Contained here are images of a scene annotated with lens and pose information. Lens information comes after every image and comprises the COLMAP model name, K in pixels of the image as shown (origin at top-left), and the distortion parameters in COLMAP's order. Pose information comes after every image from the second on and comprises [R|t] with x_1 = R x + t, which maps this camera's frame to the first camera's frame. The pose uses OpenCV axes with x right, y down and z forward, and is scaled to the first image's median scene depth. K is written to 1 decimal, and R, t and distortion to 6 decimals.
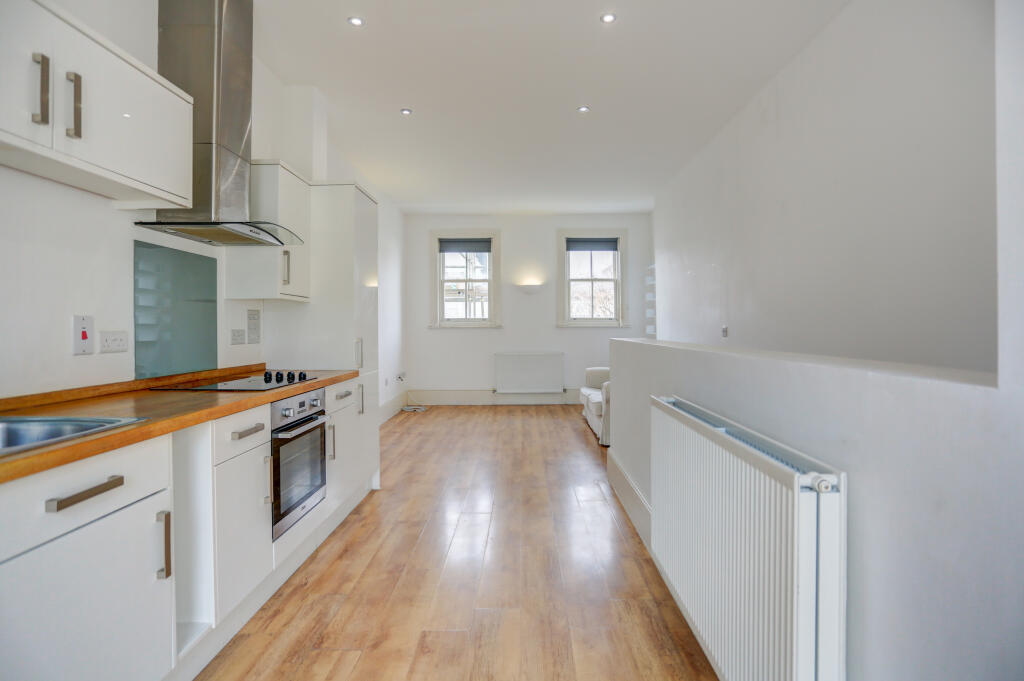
lens RADIAL K [[513.9, 0, 513.7], [0, 513.9, 325.4], [0, 0, 1]] dist [-0.028815, 0.007308]
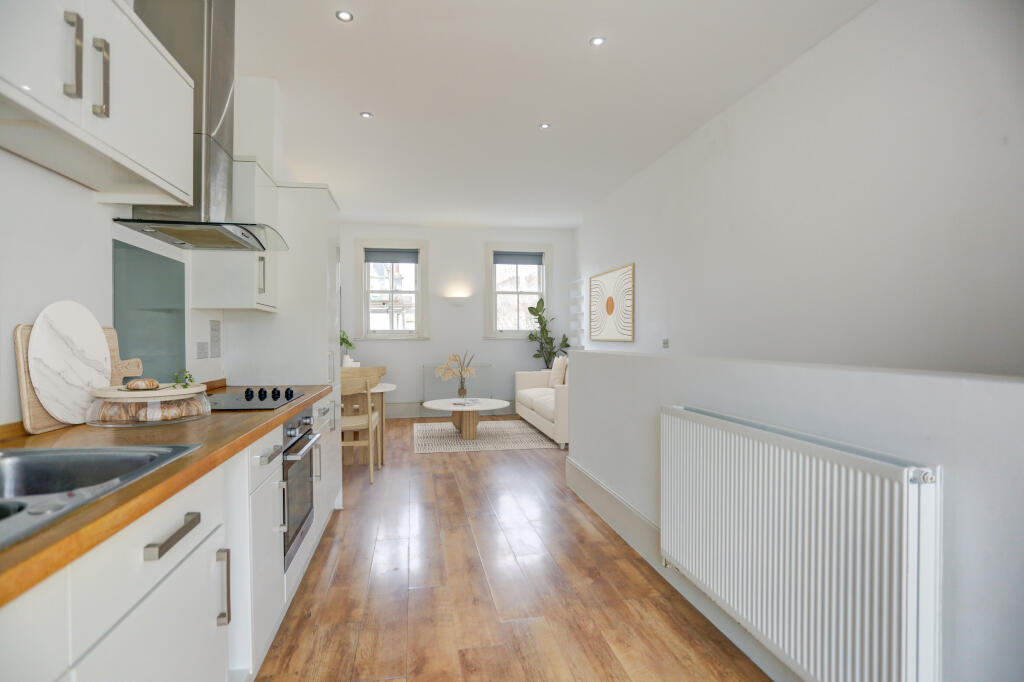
lens RADIAL K [[507.3, 0, 512.0], [0, 507.3, 341.0], [0, 0, 1]] dist [-0.021780, 0.000702]
pose [[0.981717, -0.001915, 0.190336, -0.208642], [0.000420, 0.999969, 0.007896, -0.001373], [-0.190345, -0.007672, 0.981687, 0.027227]]
